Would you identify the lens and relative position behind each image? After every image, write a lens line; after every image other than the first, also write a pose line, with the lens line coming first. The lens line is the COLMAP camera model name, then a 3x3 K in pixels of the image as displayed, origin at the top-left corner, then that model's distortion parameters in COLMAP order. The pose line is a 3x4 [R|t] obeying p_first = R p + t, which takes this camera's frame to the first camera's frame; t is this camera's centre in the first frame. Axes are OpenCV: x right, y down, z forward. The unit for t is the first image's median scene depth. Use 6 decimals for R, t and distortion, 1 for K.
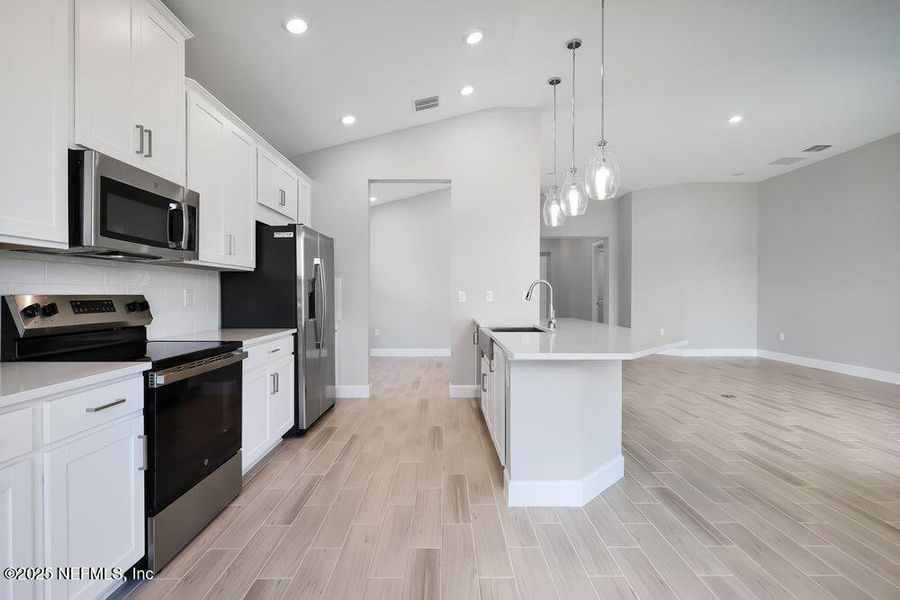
lens RADIAL K [[417.9, 0, 449.4], [0, 417.9, 295.9], [0, 0, 1]] dist [-0.005726, -0.001030]
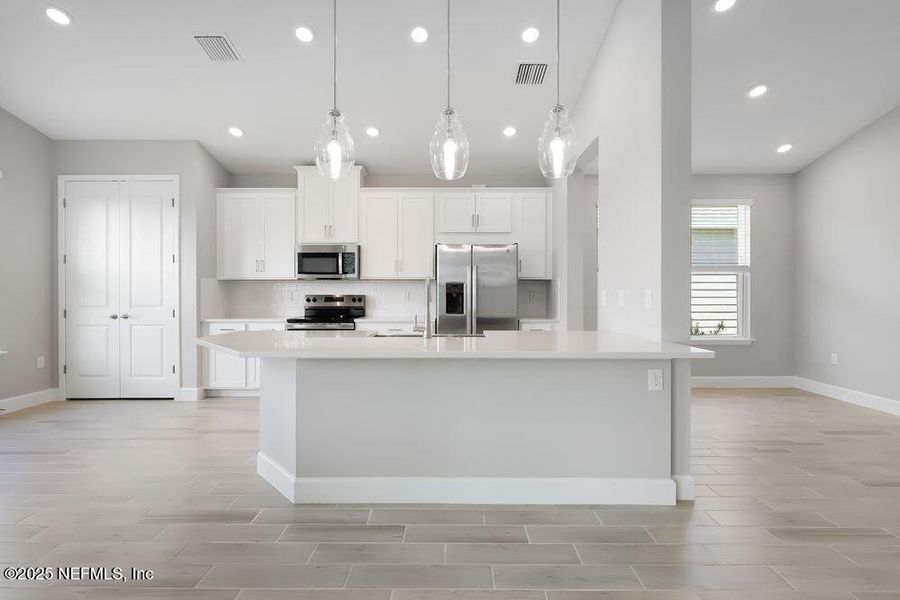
lens RADIAL K [[417.9, 0, 449.4], [0, 417.9, 295.9], [0, 0, 1]] dist [-0.005726, -0.001030]
pose [[-0.021031, -0.000575, -0.999779, 1.015584], [-0.006294, 0.999980, -0.000443, 0.000435], [0.999759, 0.006284, -0.021034, 1.067164]]
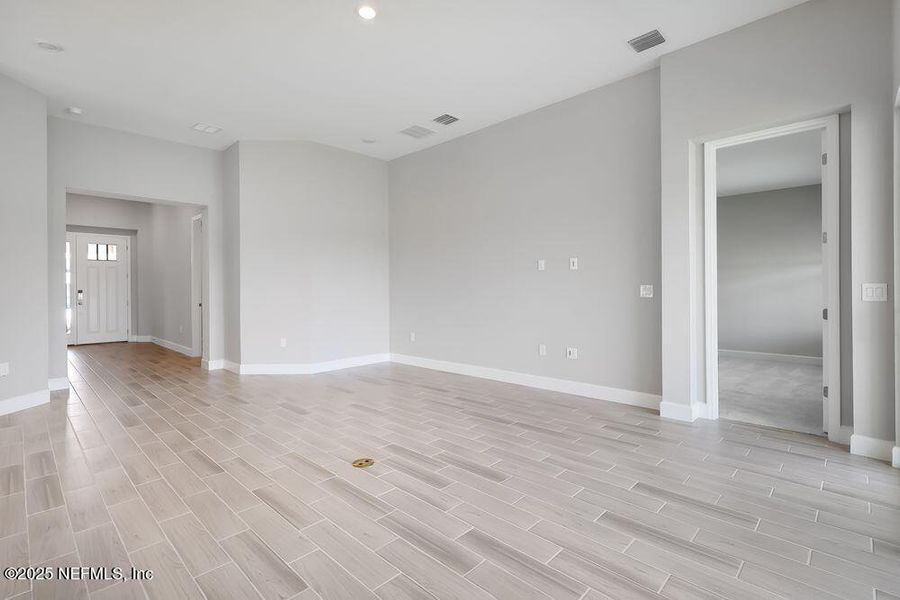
lens RADIAL K [[417.7, 0, 438.9], [0, 417.7, 288.4], [0, 0, 1]] dist [0.001896, 0.000293]
pose [[0.714962, -0.007543, 0.699123, 0.478819], [0.013874, 0.999898, -0.003400, -0.004307], [-0.699026, 0.012130, 0.714993, 0.710729]]
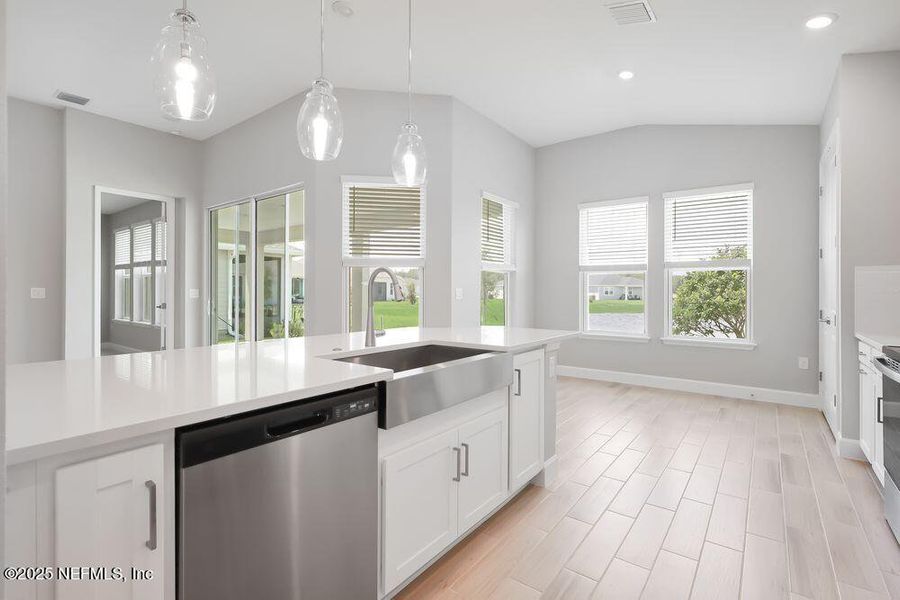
lens RADIAL K [[417.9, 0, 449.4], [0, 417.9, 295.9], [0, 0, 1]] dist [-0.005726, -0.001030]
pose [[-0.787284, -0.008574, 0.616531, -0.232131], [-0.003488, 0.999949, 0.009452, 0.004027], [-0.616581, 0.005290, -0.787274, 1.416059]]
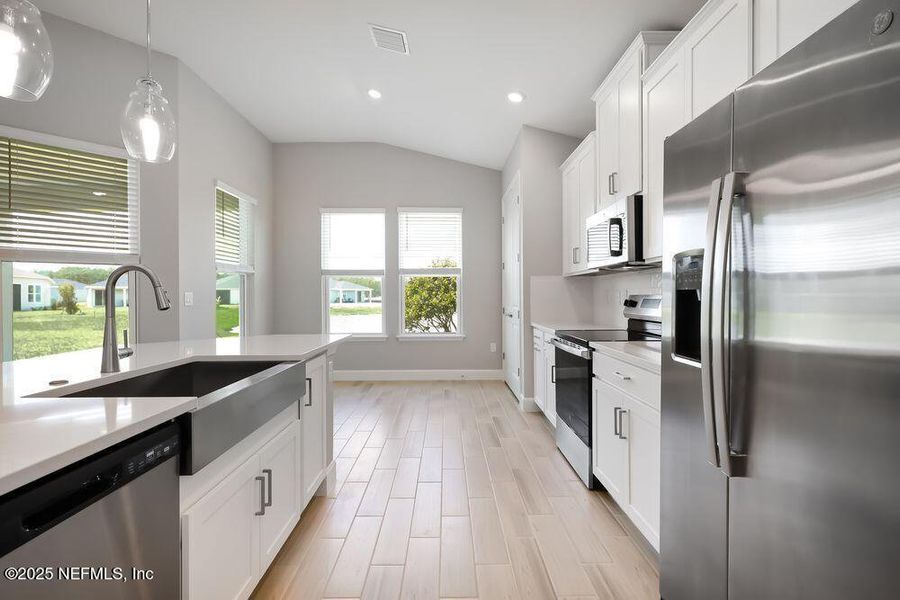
lens RADIAL K [[414.5, 0, 450.0], [0, 414.5, 300.0], [0, 0, 1]] dist [-0.000715, 0.000006]
pose [[-0.999971, 0.004972, 0.005685, -0.125705], [0.005036, 0.999923, 0.011329, 0.003689], [-0.005628, 0.011358, -0.999920, 1.446208]]
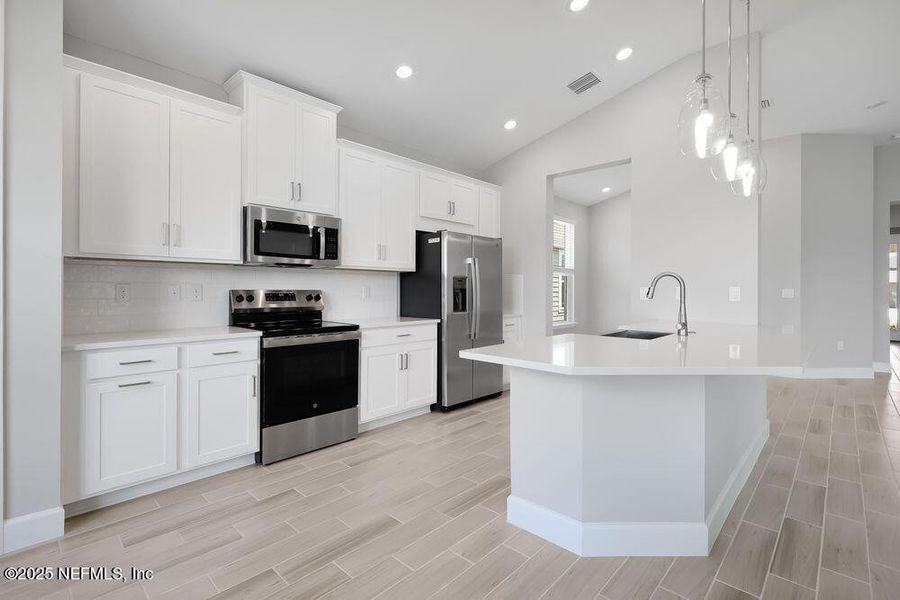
lens RADIAL K [[421.9, 0, 448.2], [0, 421.9, 287.3], [0, 0, 1]] dist [-0.002948, -0.000340]
pose [[0.717479, -0.002977, -0.696574, 0.473635], [-0.005884, 0.999929, -0.010334, 0.000547], [0.696555, 0.011513, 0.717411, 0.162211]]
